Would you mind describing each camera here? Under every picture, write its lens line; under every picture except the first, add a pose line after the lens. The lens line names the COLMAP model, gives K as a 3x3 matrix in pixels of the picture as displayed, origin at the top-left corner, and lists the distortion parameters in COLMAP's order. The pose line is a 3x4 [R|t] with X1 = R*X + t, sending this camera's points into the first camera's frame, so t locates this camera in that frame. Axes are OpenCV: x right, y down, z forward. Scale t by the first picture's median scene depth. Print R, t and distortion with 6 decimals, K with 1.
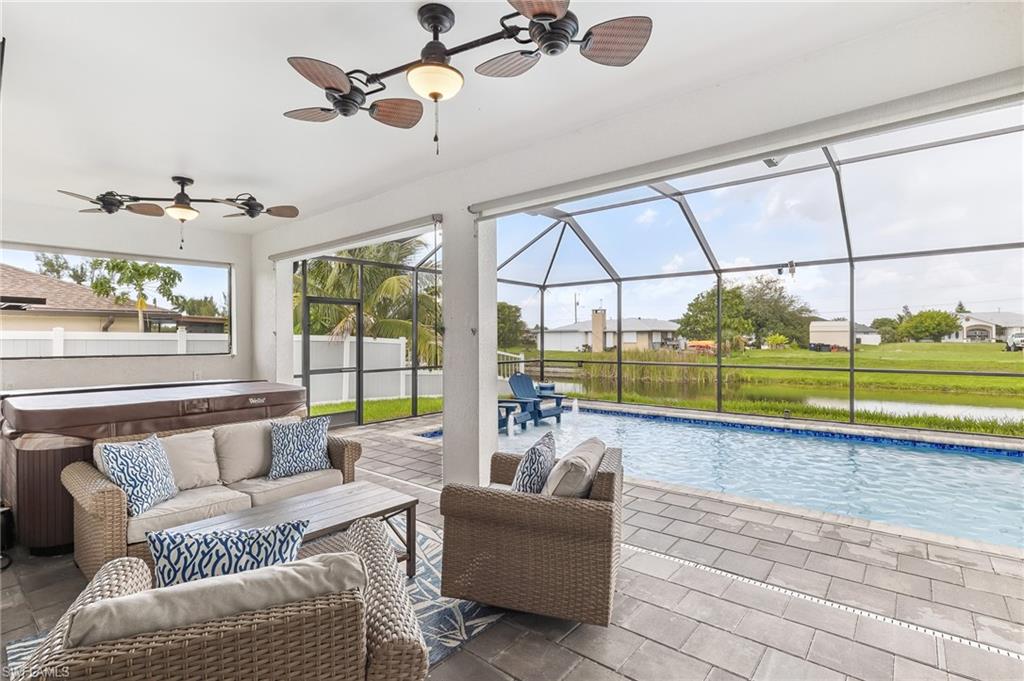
lens RADIAL K [[476.7, 0, 508.3], [0, 476.7, 338.8], [0, 0, 1]] dist [-0.012704, 0.002349]
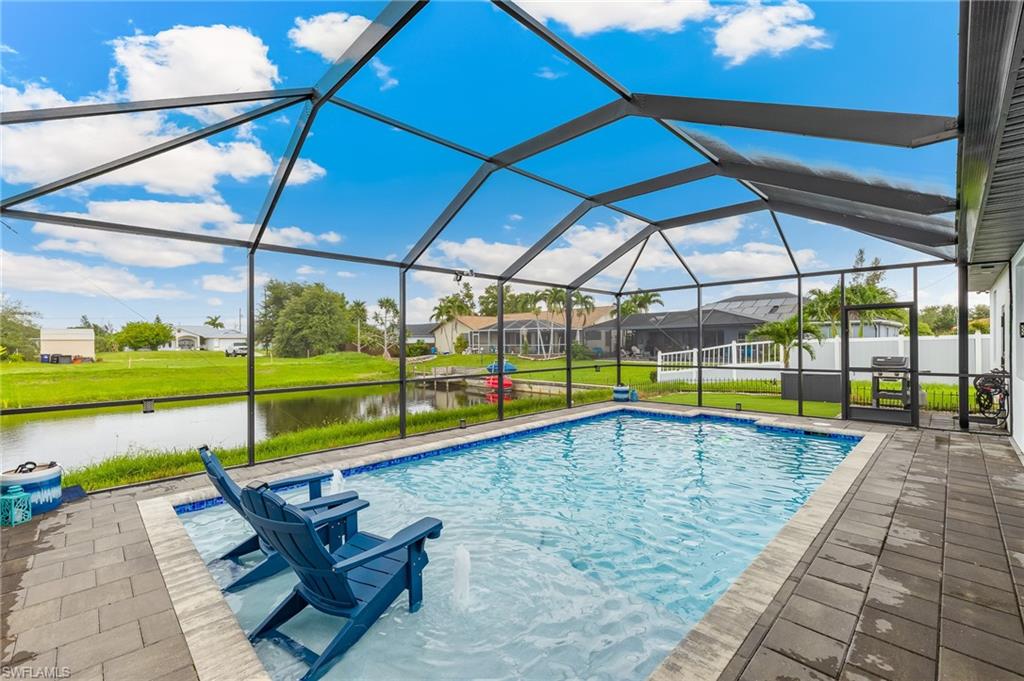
lens RADIAL K [[430.4, 0, 517.9], [0, 430.4, 344.6], [0, 0, 1]] dist [-0.008146, 0.001419]
pose [[0.084904, -0.002209, 0.996387, -0.037755], [0.009670, 0.999952, 0.001393, -0.000793], [-0.996342, 0.009517, 0.084922, 0.104004]]
